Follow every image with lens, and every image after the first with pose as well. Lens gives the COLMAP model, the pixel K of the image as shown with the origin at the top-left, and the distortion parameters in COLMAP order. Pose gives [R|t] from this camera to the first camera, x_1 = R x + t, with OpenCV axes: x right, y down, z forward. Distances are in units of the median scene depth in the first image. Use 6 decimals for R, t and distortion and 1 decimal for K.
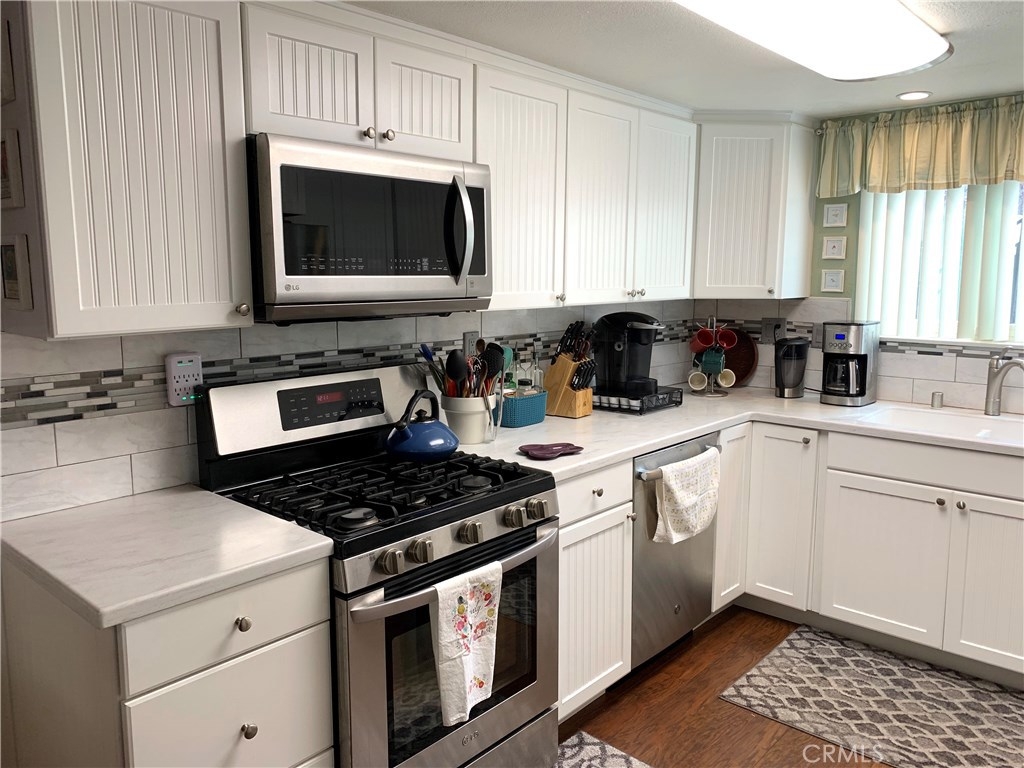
lens RADIAL K [[776.2, 0, 523.8], [0, 776.2, 386.0], [0, 0, 1]] dist [0.002066, -0.001075]
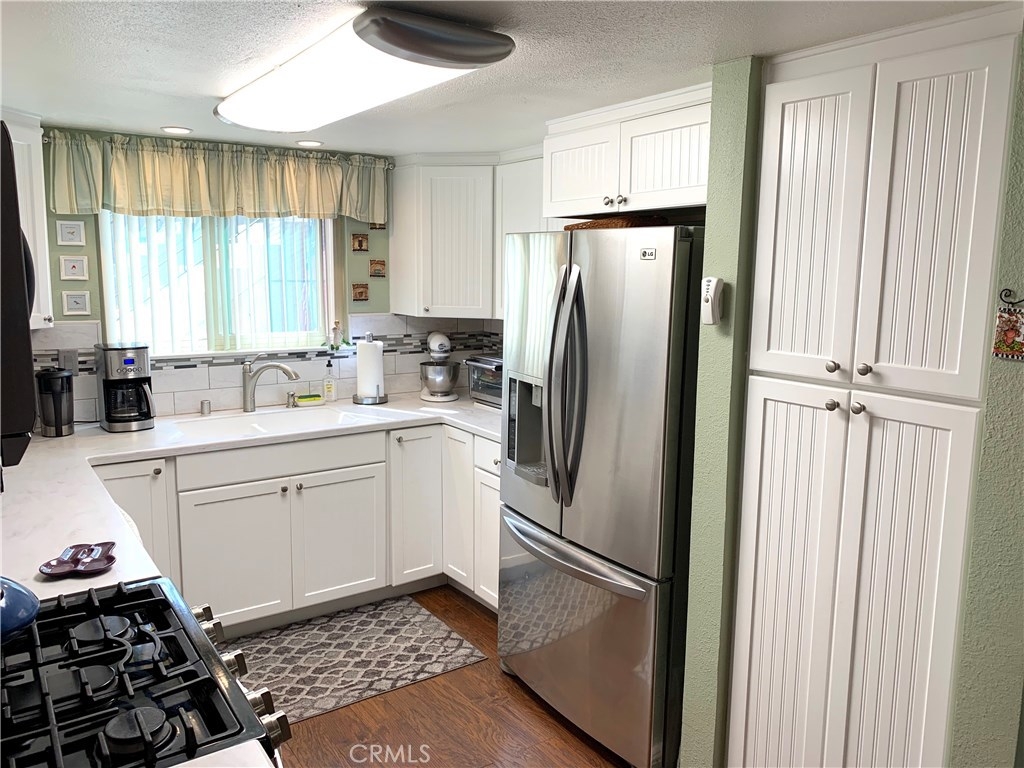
lens RADIAL K [[776.2, 0, 523.8], [0, 776.2, 386.0], [0, 0, 1]] dist [0.002066, -0.001075]
pose [[0.238890, -0.149259, 0.959507, -0.429209], [0.133216, 0.983811, 0.119873, -0.087034], [-0.961865, 0.099185, 0.254907, 0.286730]]
